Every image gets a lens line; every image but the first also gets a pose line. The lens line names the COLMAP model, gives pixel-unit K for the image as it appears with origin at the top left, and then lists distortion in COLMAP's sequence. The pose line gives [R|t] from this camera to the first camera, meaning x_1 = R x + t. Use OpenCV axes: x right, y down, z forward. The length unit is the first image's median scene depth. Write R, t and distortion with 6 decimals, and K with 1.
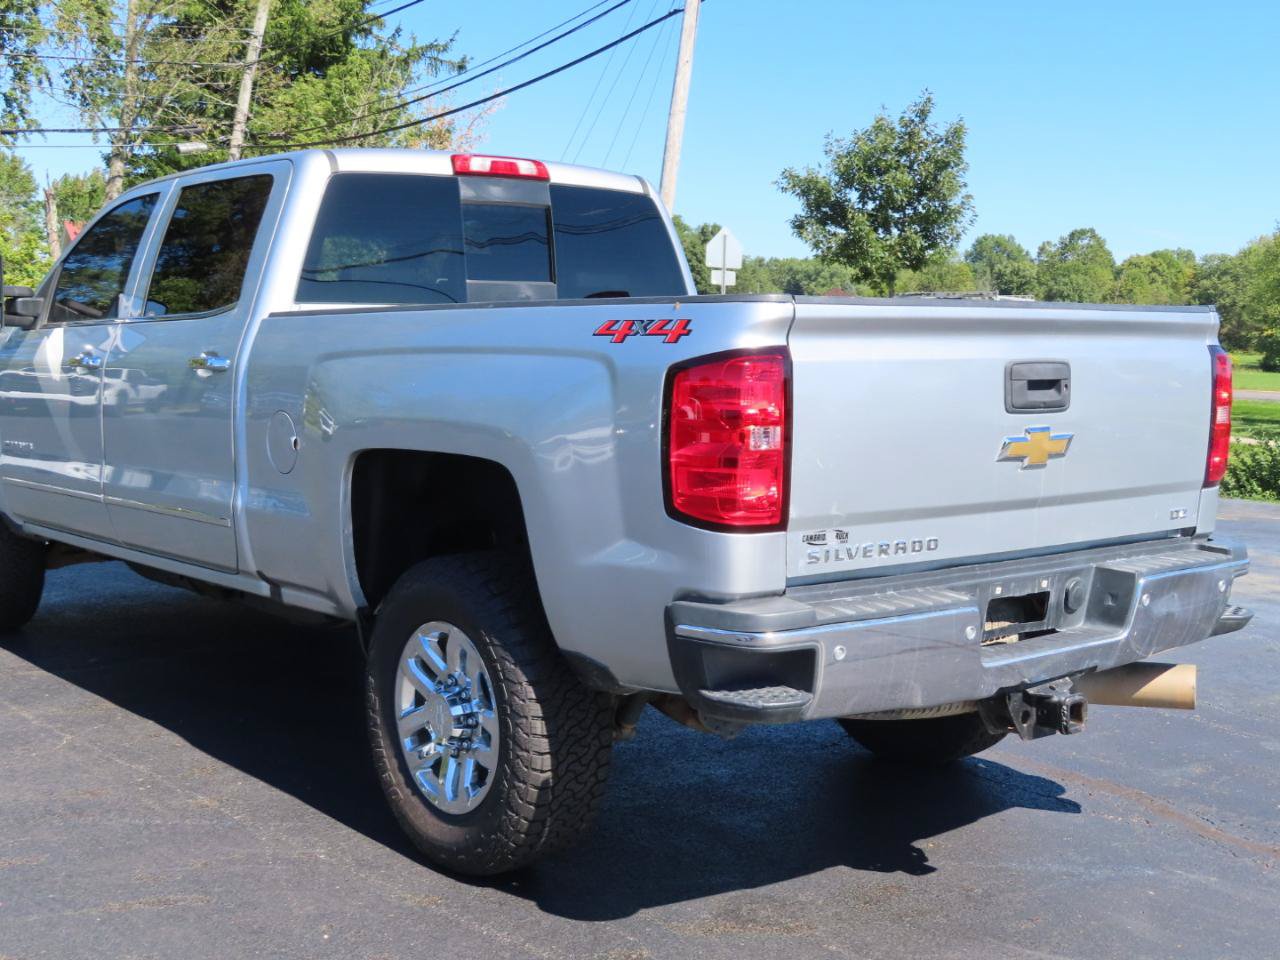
lens RADIAL K [[1627.1, 0, 640.0], [0, 1627.1, 480.0], [0, 0, 1]] dist [0.007503, 0.002292]
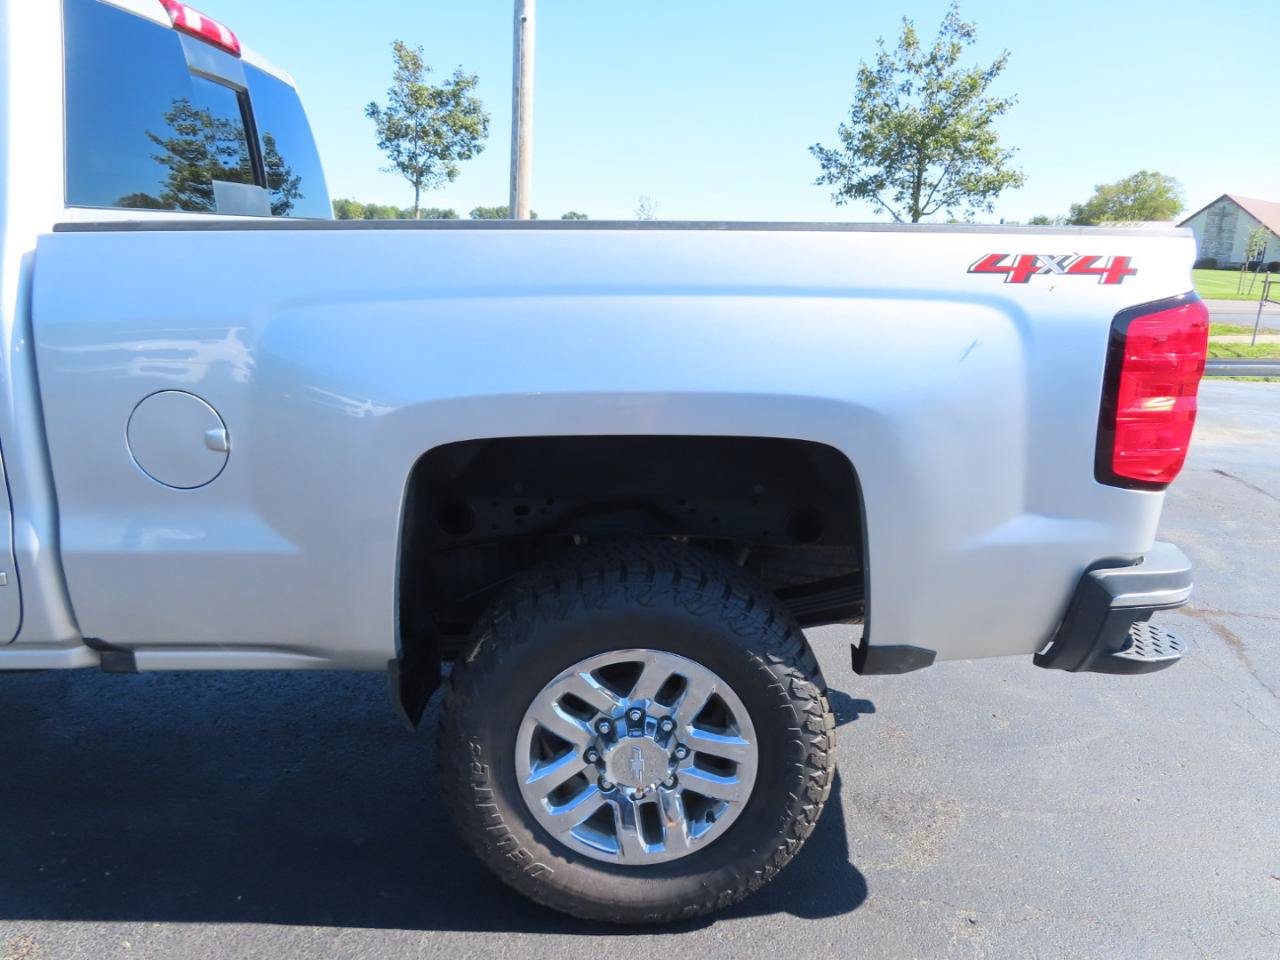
lens RADIAL K [[909.8, 0, 640.0], [0, 909.8, 480.0], [0, 0, 1]] dist [-0.003973, -0.005164]
pose [[0.623985, -0.195122, 0.756683, -0.404971], [0.056747, 0.977082, 0.205159, -0.074767], [-0.779373, -0.085076, 0.620758, 0.694581]]
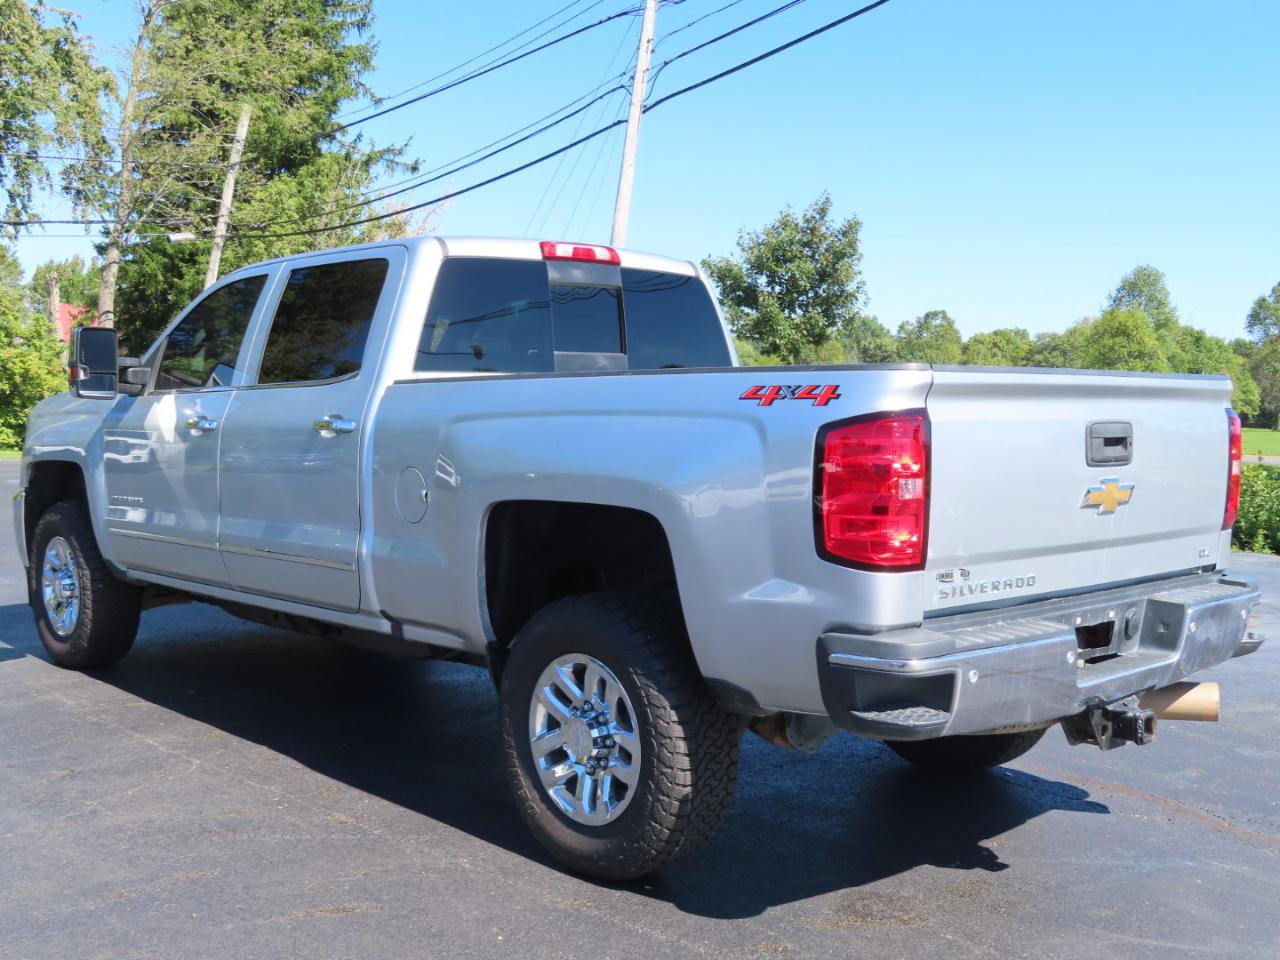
lens RADIAL K [[1421.3, 0, 640.0], [0, 1421.3, 480.0], [0, 0, 1]] dist [-0.025685, 0.020767]
pose [[0.998184, -0.004468, 0.060080, -0.130898], [0.006490, 0.999418, -0.033499, 0.000215], [-0.059895, 0.033828, 0.997631, 0.013660]]
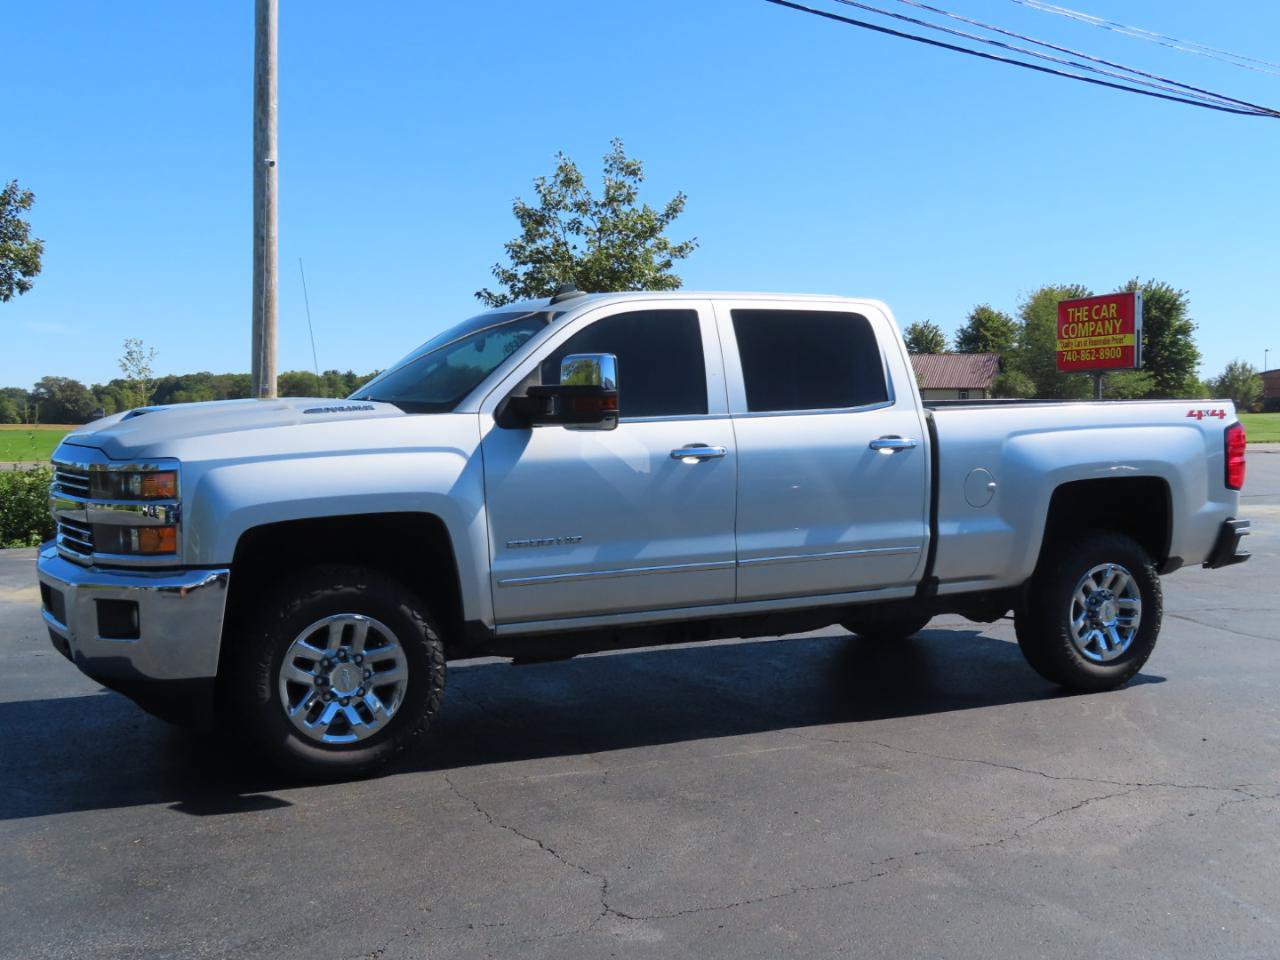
lens RADIAL K [[1421.3, 0, 640.0], [0, 1421.3, 480.0], [0, 0, 1]] dist [-0.025685, 0.020767]
pose [[0.210540, -0.066525, 0.975319, -1.801072], [0.096394, 0.994233, 0.047007, -0.140310], [-0.972821, 0.084118, 0.215738, 1.102421]]
